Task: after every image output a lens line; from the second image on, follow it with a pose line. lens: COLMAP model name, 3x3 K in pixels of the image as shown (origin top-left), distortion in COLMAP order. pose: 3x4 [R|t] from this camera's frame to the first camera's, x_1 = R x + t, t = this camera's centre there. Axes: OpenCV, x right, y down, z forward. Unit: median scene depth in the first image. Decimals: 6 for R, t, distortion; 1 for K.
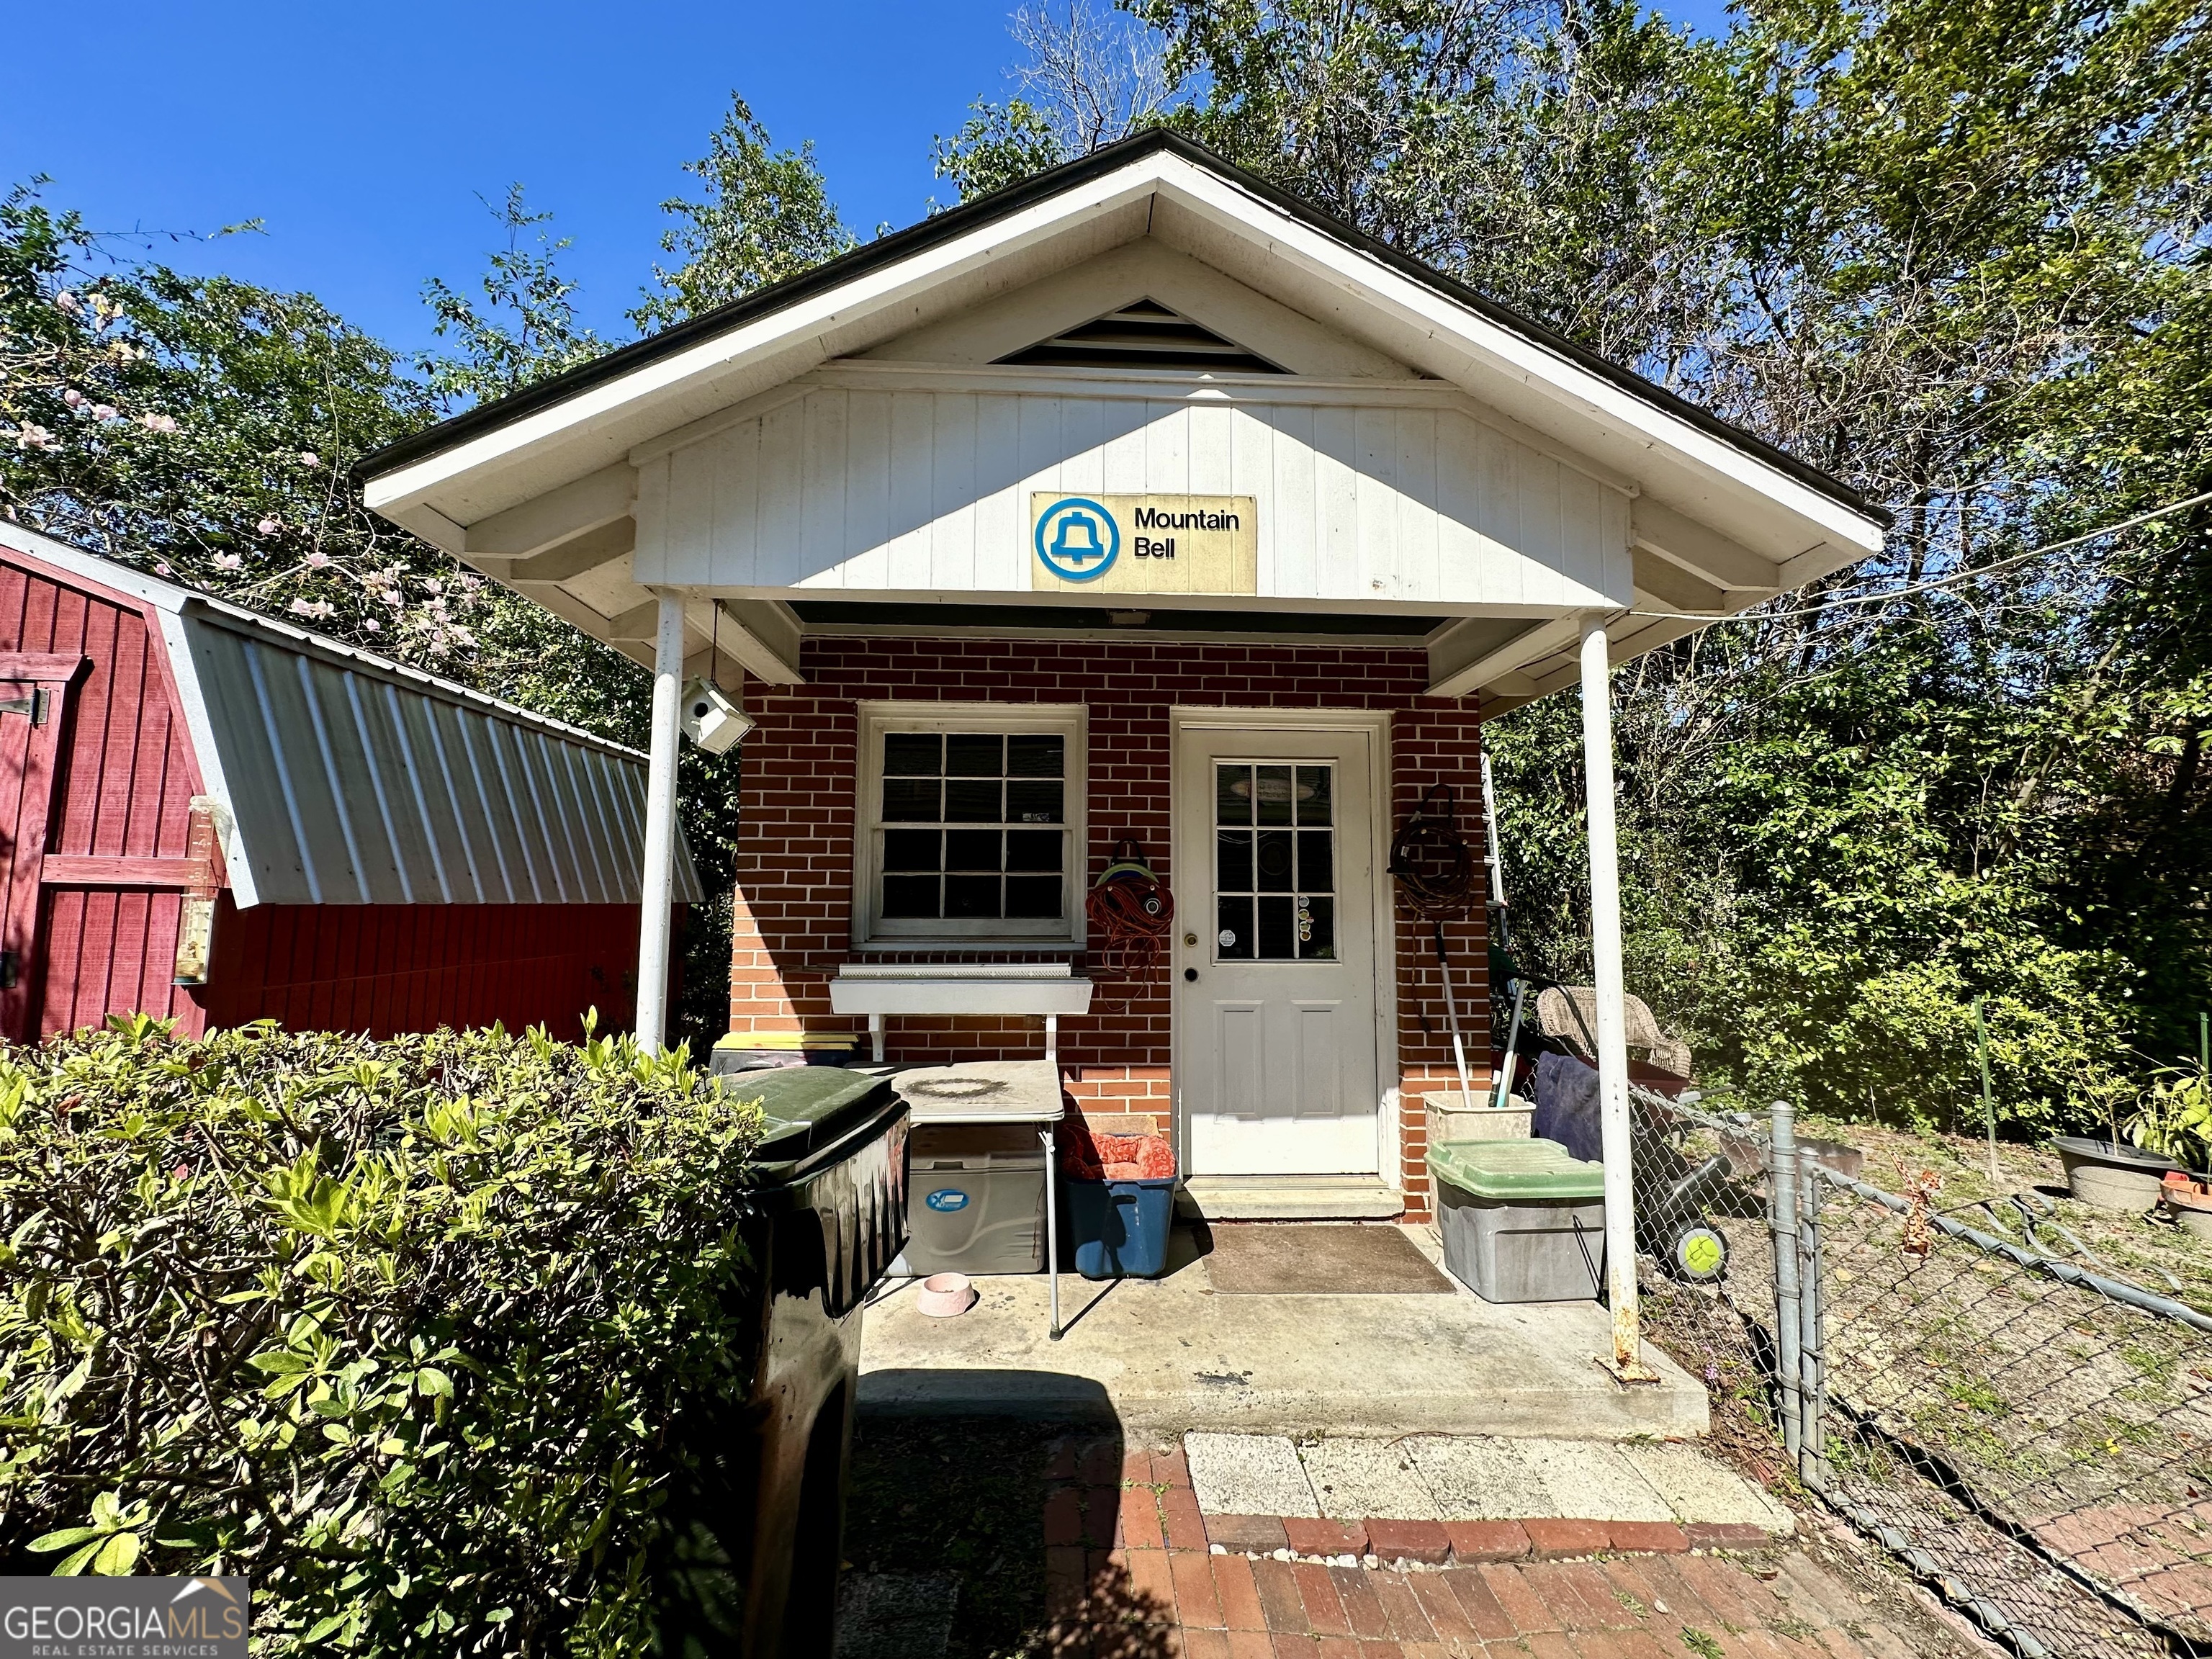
lens RADIAL K [[879.9, 0, 1106.0], [0, 879.9, 829.5], [0, 0, 1]] dist [0.001504, 0.000113]
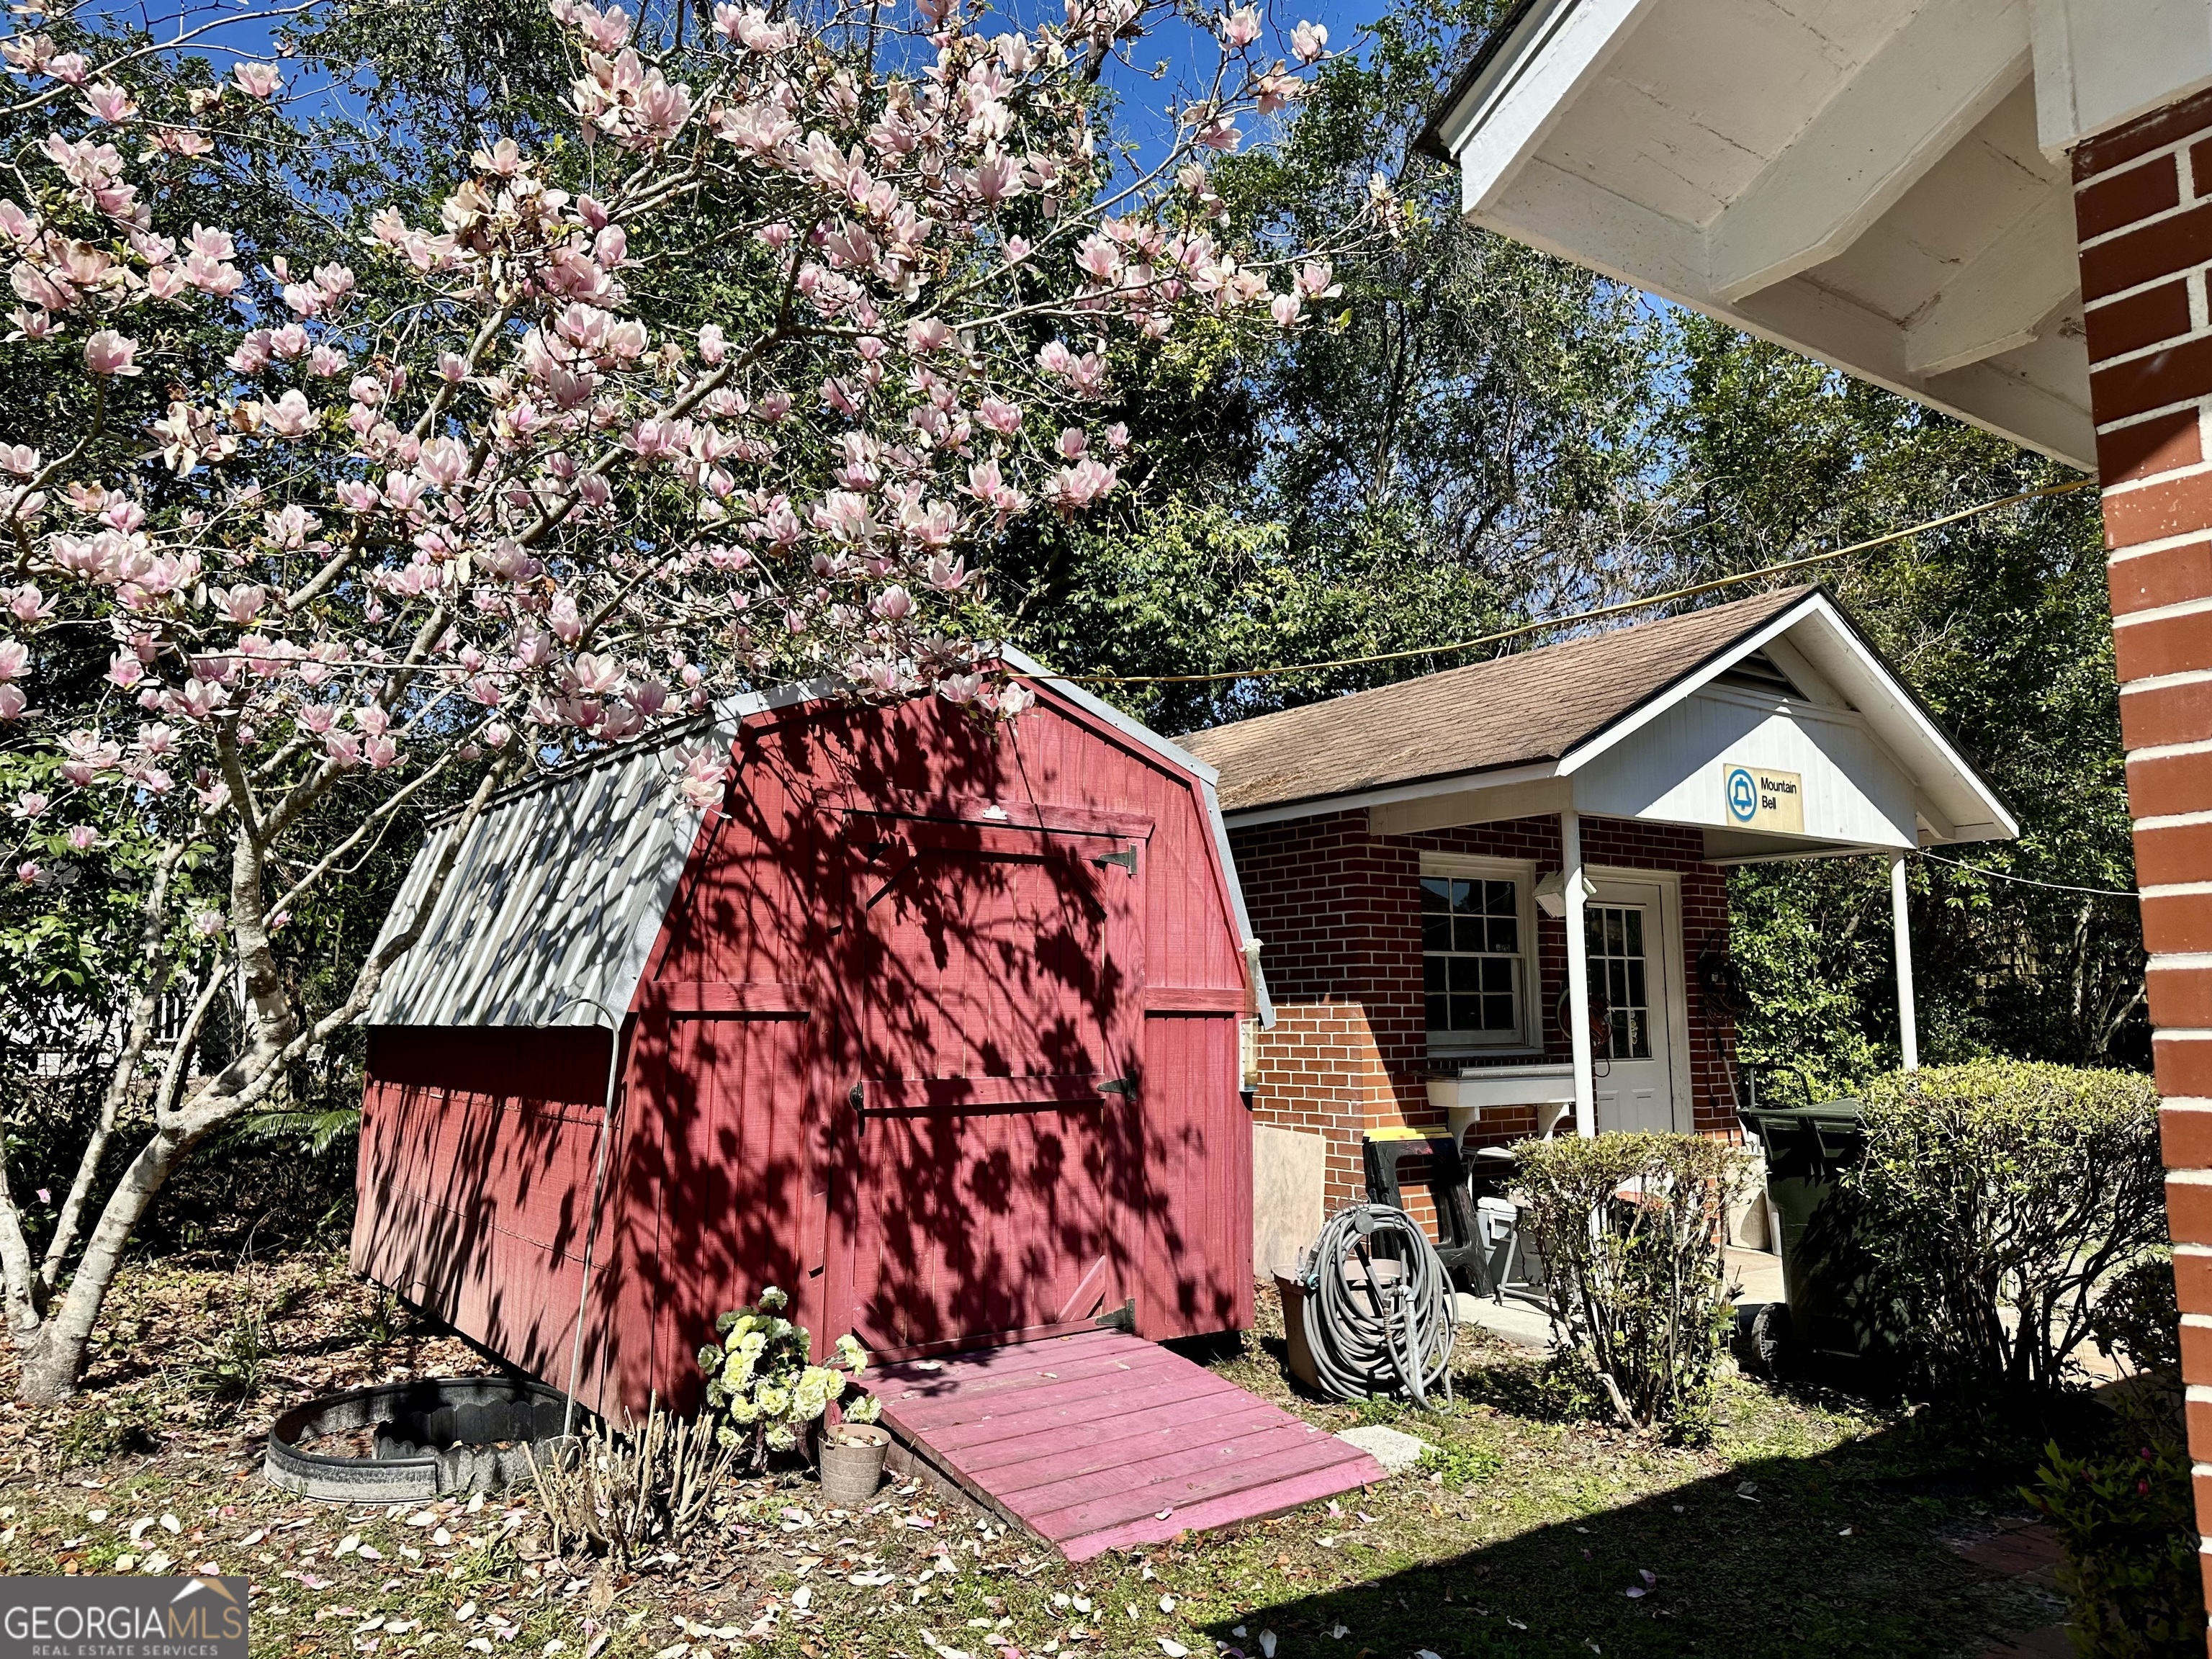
lens RADIAL K [[1504.7, 0, 1106.0], [0, 1504.7, 829.5], [0, 0, 1]] dist [0.100938, -0.111964]
pose [[0.835494, 0.053877, 0.546852, -2.497787], [-0.035919, 0.998408, -0.043487, -0.096977], [-0.548324, 0.016690, 0.836099, -0.702520]]
